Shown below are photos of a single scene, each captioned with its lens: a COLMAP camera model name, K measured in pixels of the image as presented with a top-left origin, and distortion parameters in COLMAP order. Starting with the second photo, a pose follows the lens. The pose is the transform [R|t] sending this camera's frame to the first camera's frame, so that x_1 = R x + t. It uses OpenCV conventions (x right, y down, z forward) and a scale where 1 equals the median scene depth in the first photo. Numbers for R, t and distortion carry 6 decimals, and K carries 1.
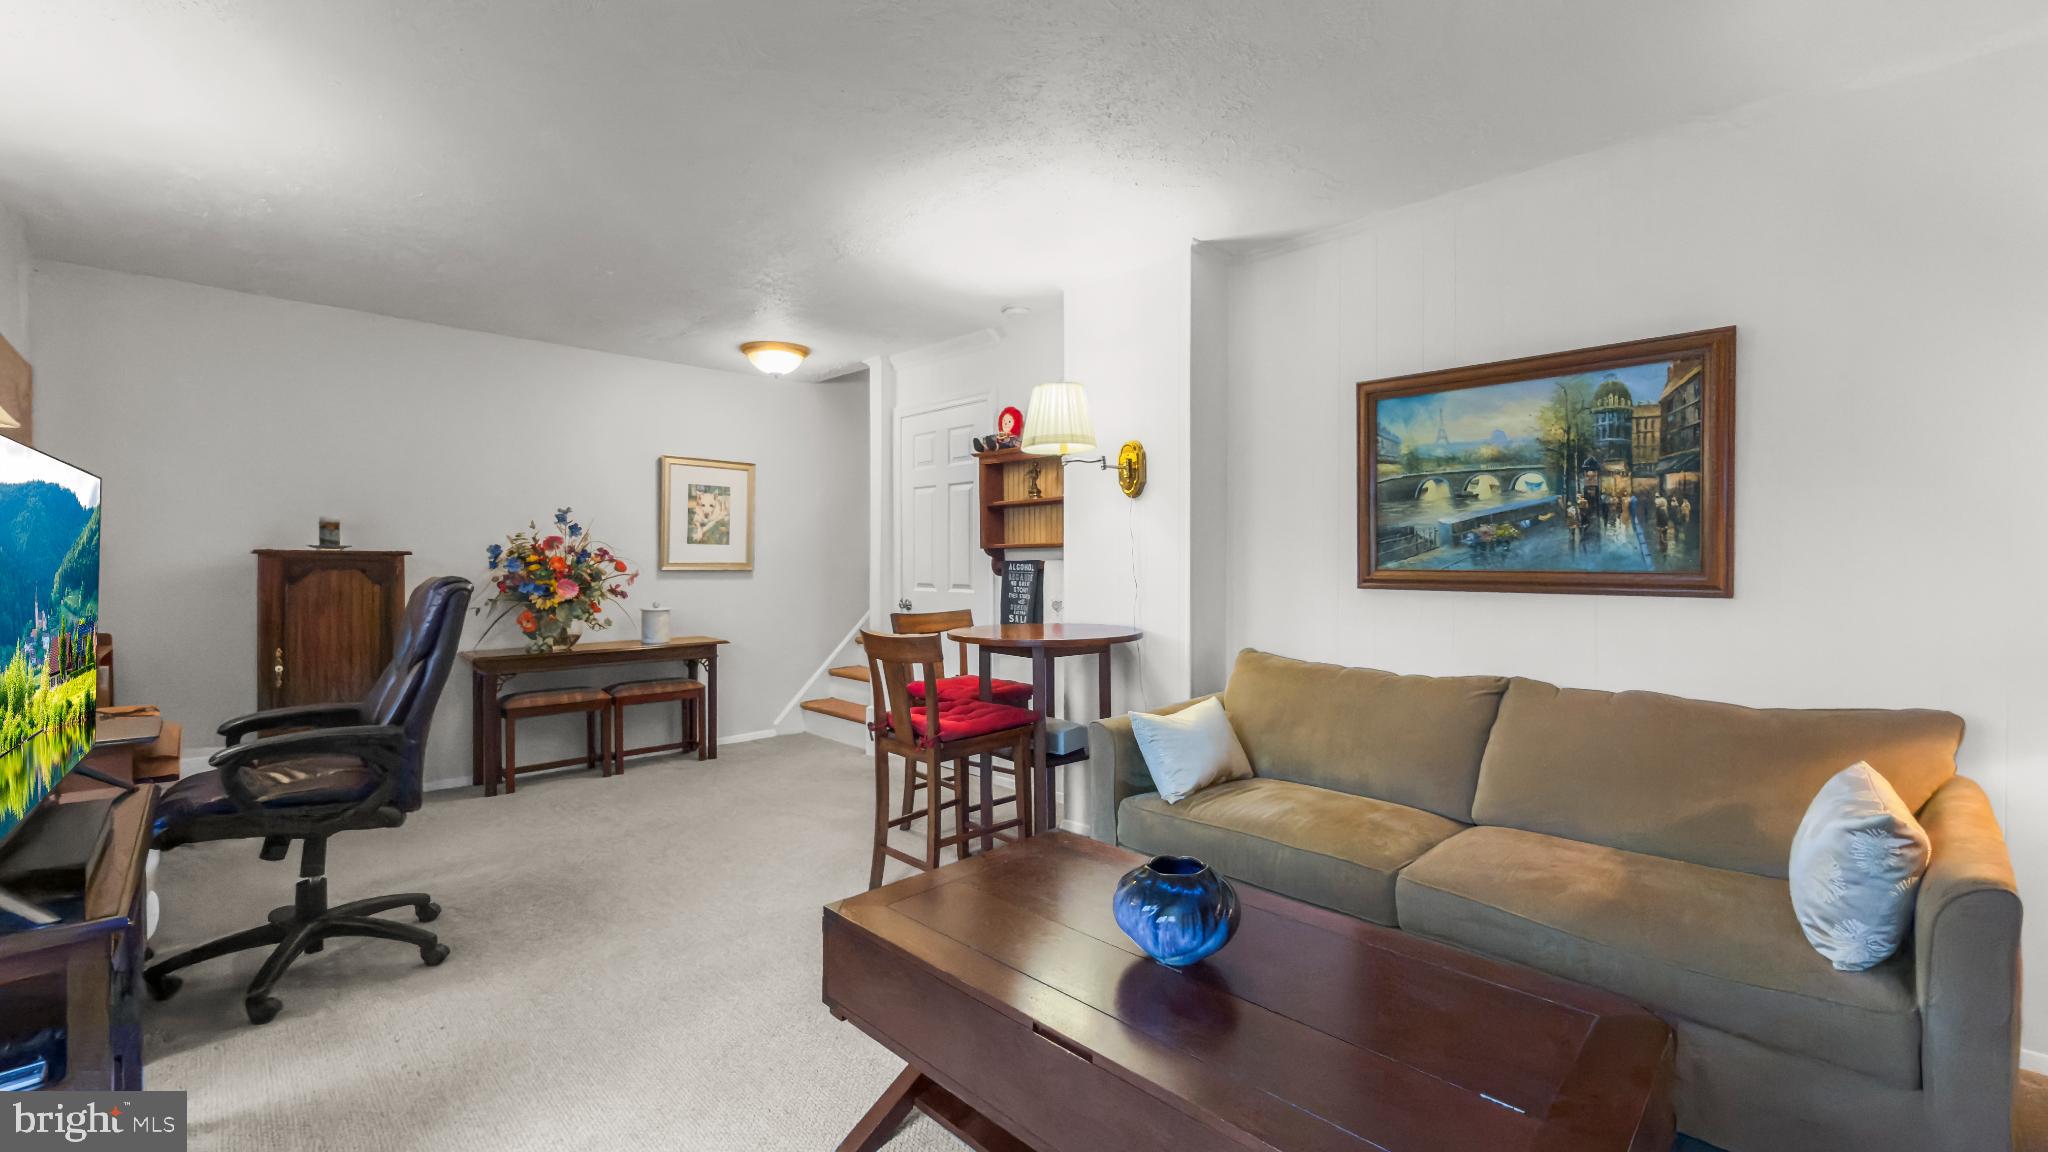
lens RADIAL K [[872.9, 0, 1021.2], [0, 872.9, 544.8], [0, 0, 1]] dist [0.010408, 0.000546]
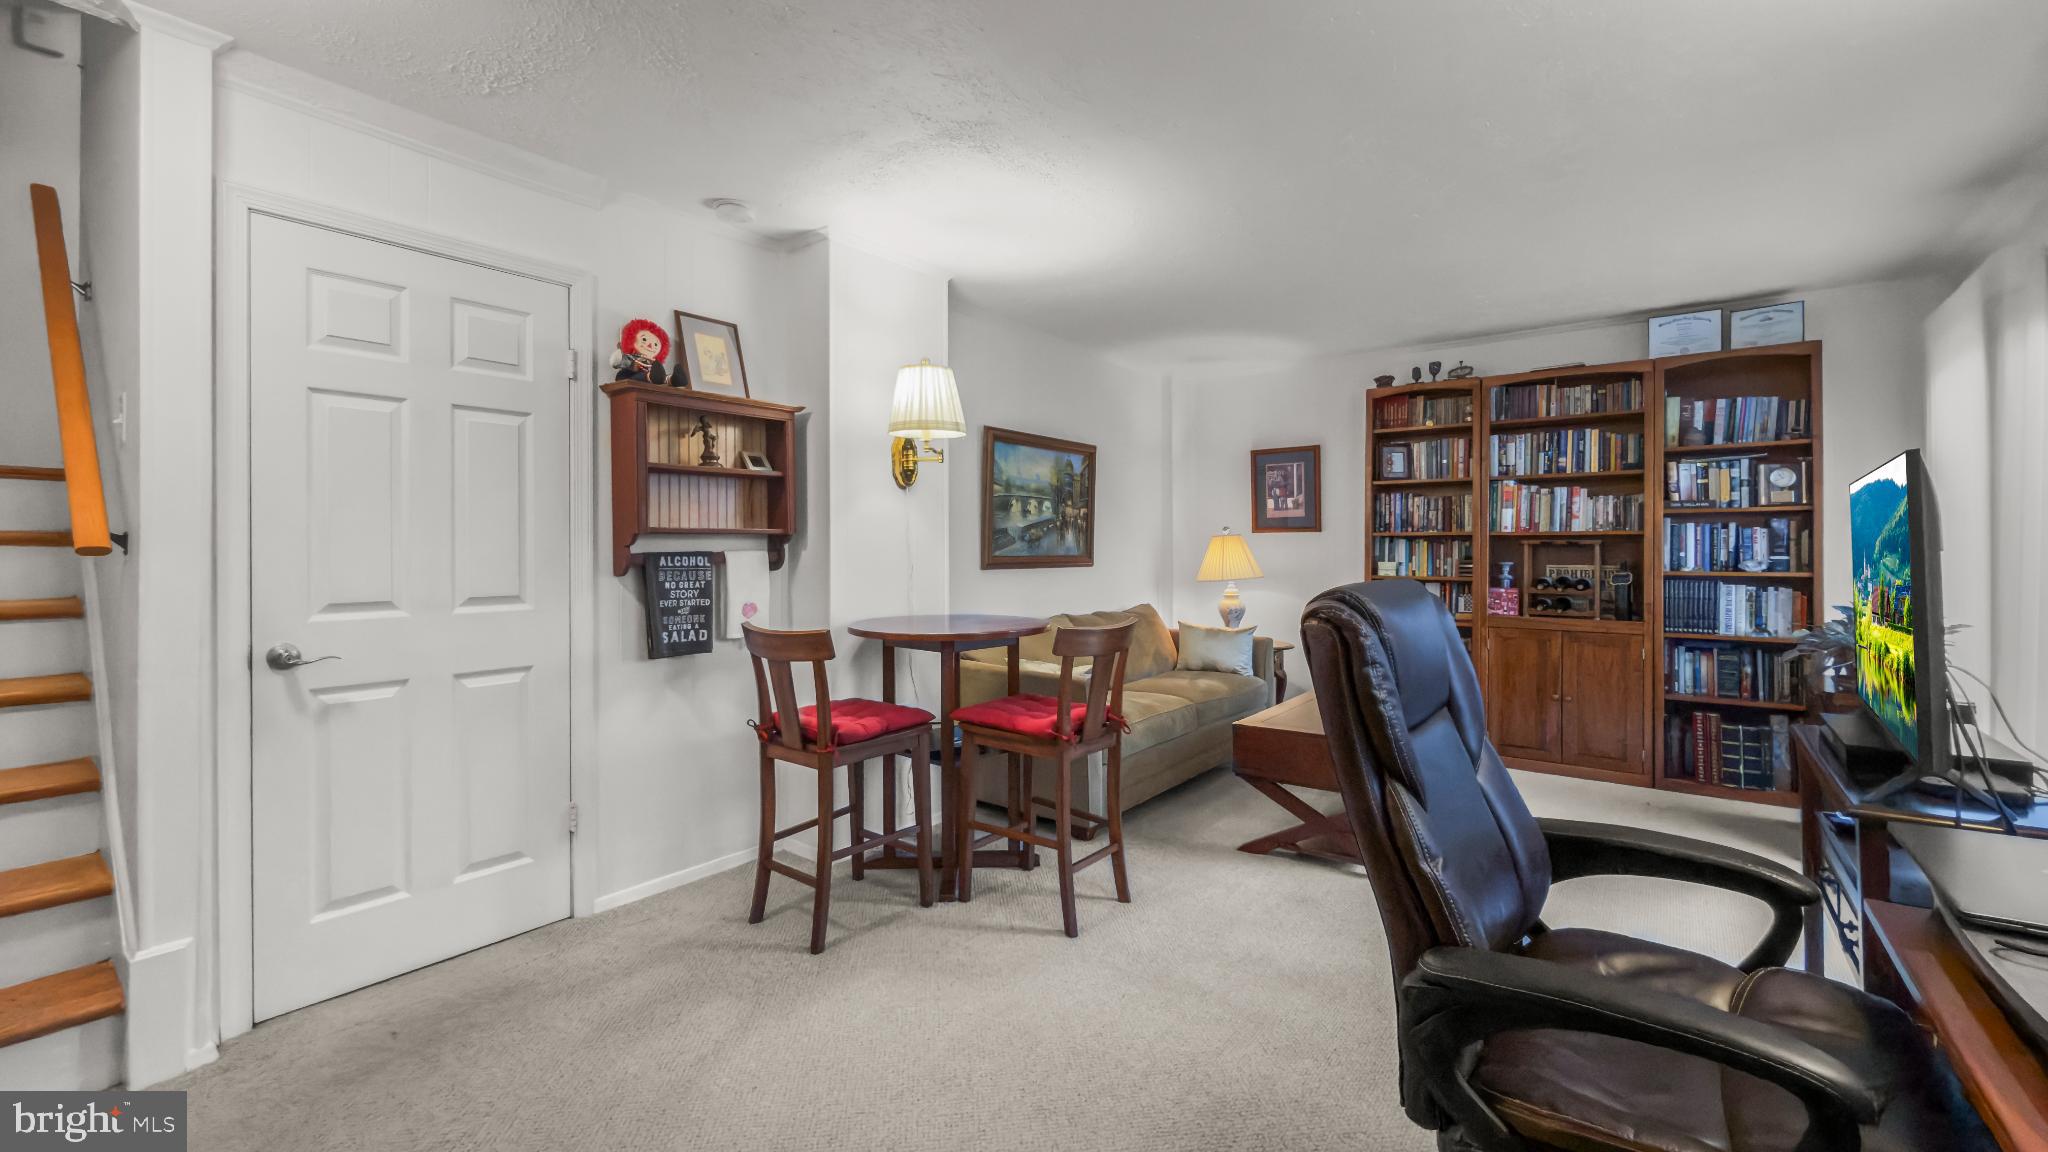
lens RADIAL K [[841.7, 0, 1030.4], [0, 841.7, 581.2], [0, 0, 1]] dist [0.008202, 0.000301]
pose [[-0.166112, -0.029331, 0.985671, -1.112701], [-0.004500, 0.999570, 0.028986, 0.032553], [-0.986097, 0.000379, -0.166172, 1.300198]]
